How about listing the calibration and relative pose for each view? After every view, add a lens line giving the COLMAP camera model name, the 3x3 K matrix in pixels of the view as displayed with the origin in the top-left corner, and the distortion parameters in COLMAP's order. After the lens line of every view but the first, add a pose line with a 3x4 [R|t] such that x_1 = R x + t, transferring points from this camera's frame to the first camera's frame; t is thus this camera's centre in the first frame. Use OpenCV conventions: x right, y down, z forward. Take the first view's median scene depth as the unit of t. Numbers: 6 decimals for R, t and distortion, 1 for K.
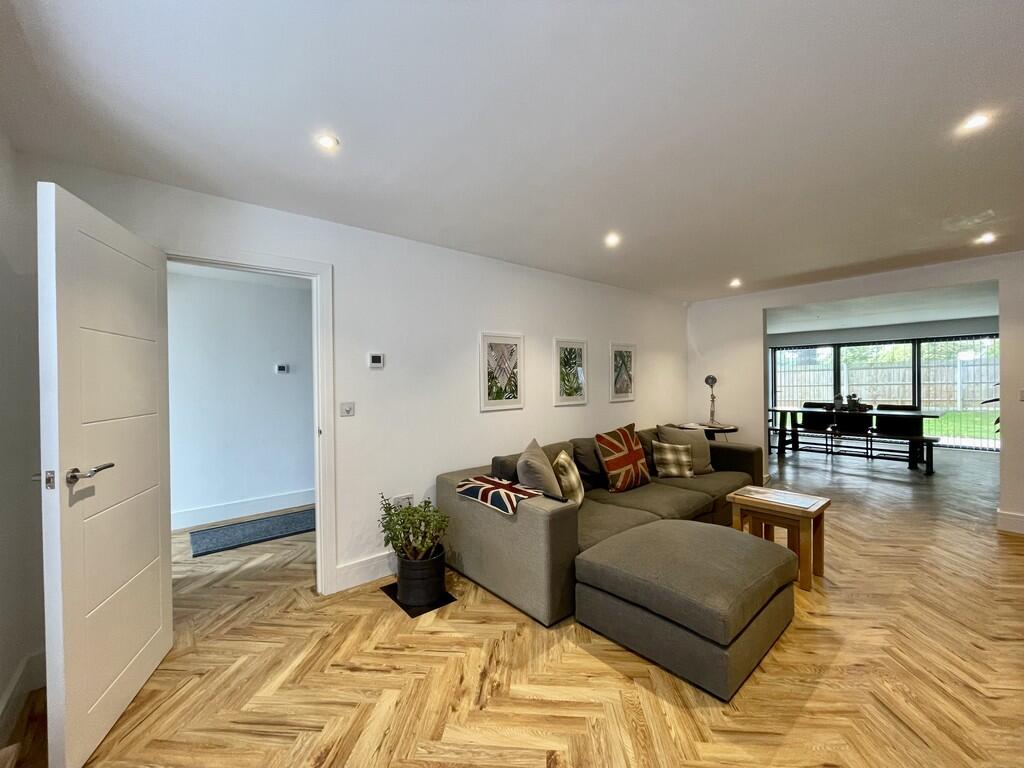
lens RADIAL K [[411.9, 0, 504.8], [0, 411.9, 380.0], [0, 0, 1]] dist [0.001464, -0.001639]
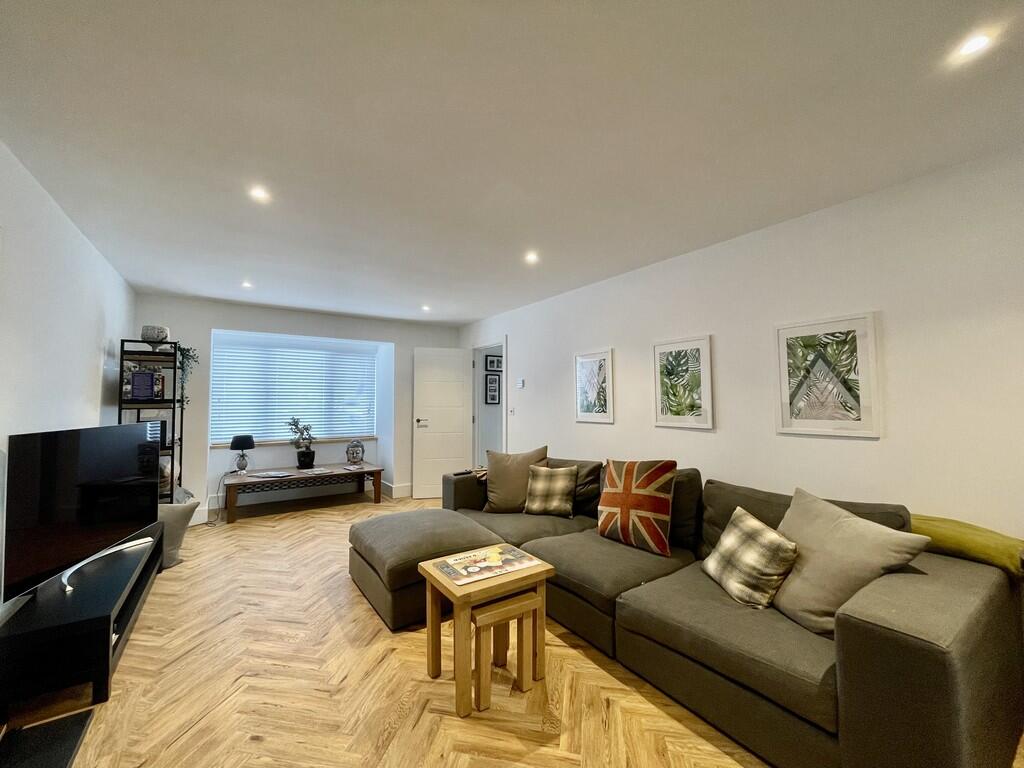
lens RADIAL K [[411.9, 0, 502.4], [0, 411.9, 382.6], [0, 0, 1]] dist [0.001464, -0.001639]
pose [[-0.114429, -0.035141, -0.992810, 1.654329], [0.001618, 0.999366, -0.035560, 0.010301], [0.993430, -0.005675, -0.114300, 1.357613]]
